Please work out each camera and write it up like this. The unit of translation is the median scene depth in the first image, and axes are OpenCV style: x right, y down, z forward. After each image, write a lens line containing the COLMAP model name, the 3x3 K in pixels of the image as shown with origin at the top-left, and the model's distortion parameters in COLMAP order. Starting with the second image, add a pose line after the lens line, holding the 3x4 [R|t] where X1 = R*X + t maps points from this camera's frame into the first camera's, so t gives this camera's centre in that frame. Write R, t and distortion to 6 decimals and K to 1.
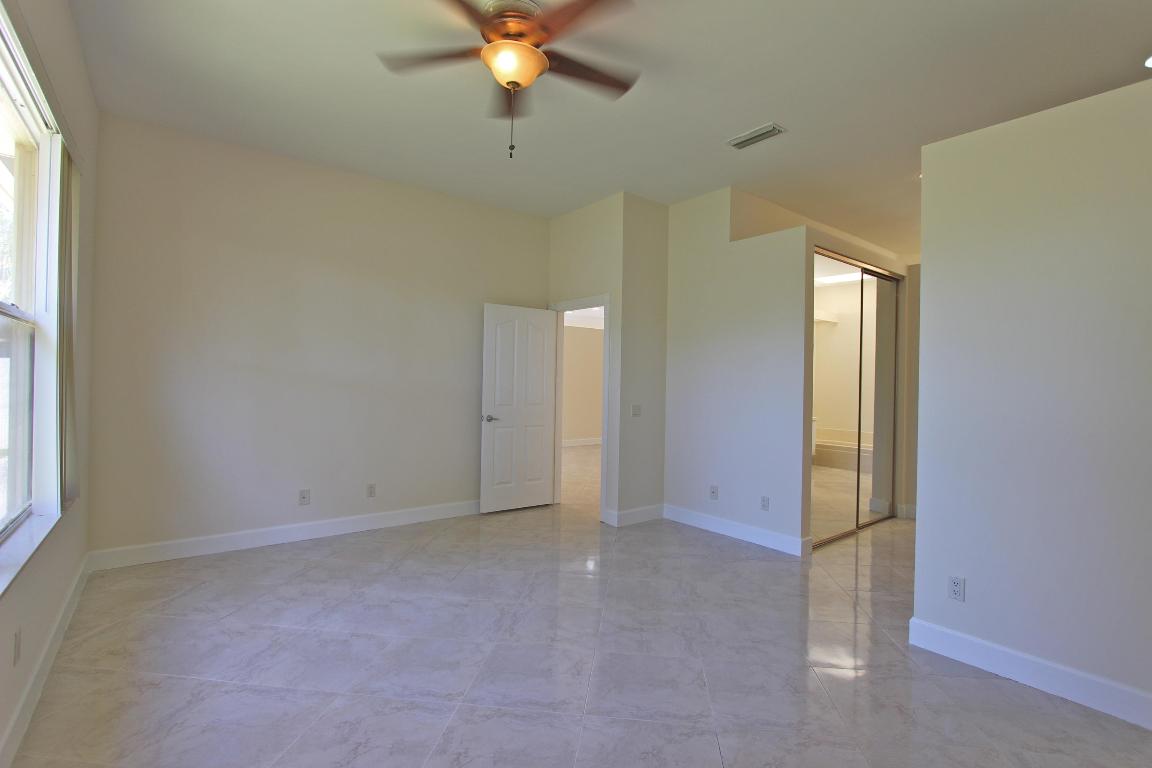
lens RADIAL K [[526.9, 0, 581.9], [0, 526.9, 383.4], [0, 0, 1]] dist [0.000218, 0.000032]
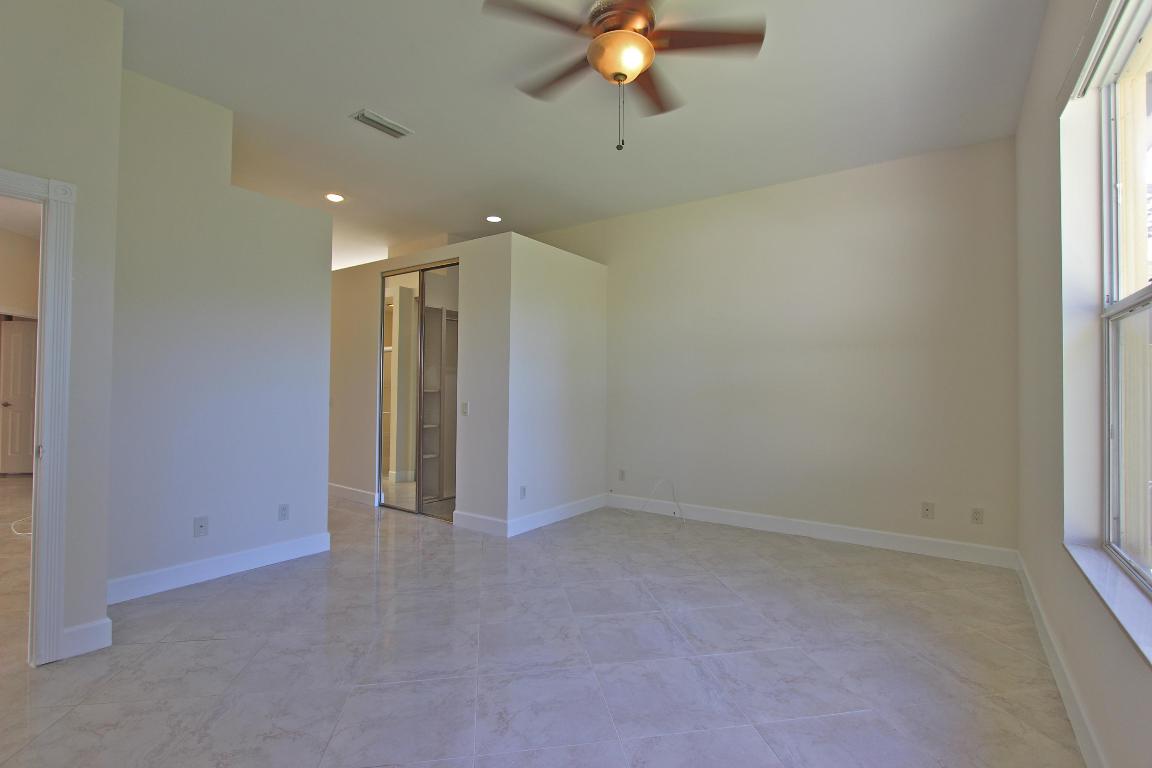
lens RADIAL K [[526.9, 0, 581.7], [0, 526.9, 384.6], [0, 0, 1]] dist [0.000218, 0.000032]
pose [[-0.287018, -0.012751, 0.957840, -1.036178], [-0.016401, 0.999830, 0.008395, 0.005238], [-0.957785, -0.013300, -0.287179, 1.306589]]
